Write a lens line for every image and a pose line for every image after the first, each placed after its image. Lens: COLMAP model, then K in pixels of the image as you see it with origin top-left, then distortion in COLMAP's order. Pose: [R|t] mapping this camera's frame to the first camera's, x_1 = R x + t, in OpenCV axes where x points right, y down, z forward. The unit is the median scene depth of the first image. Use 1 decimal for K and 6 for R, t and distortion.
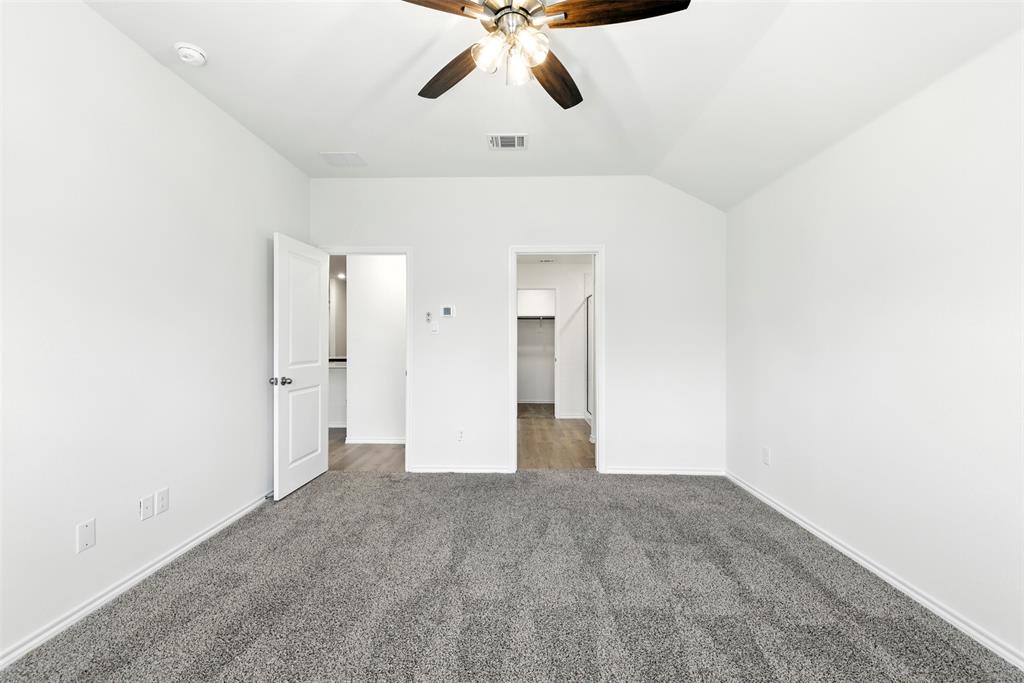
lens RADIAL K [[431.8, 0, 512.9], [0, 431.8, 337.4], [0, 0, 1]] dist [0.004340, -0.000259]
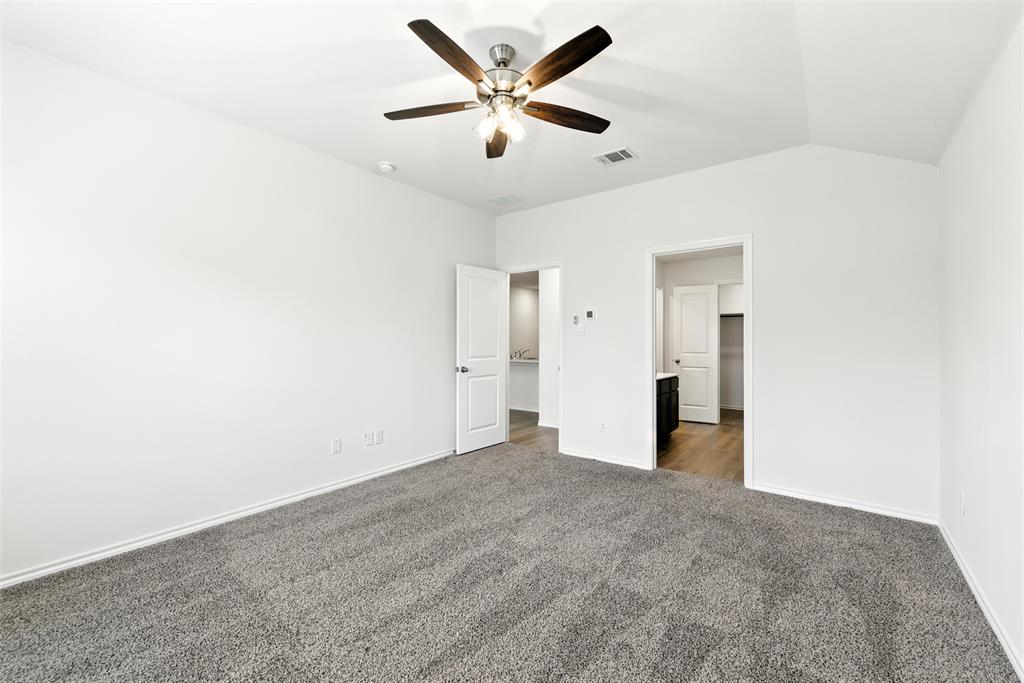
lens RADIAL K [[428.3, 0, 509.2], [0, 428.3, 334.5], [0, 0, 1]] dist [0.002080, -0.000155]
pose [[0.804783, -0.007063, -0.593527, 0.391547], [0.003395, 0.999968, -0.007296, -0.000894], [0.593559, 0.003856, 0.804781, -0.018890]]
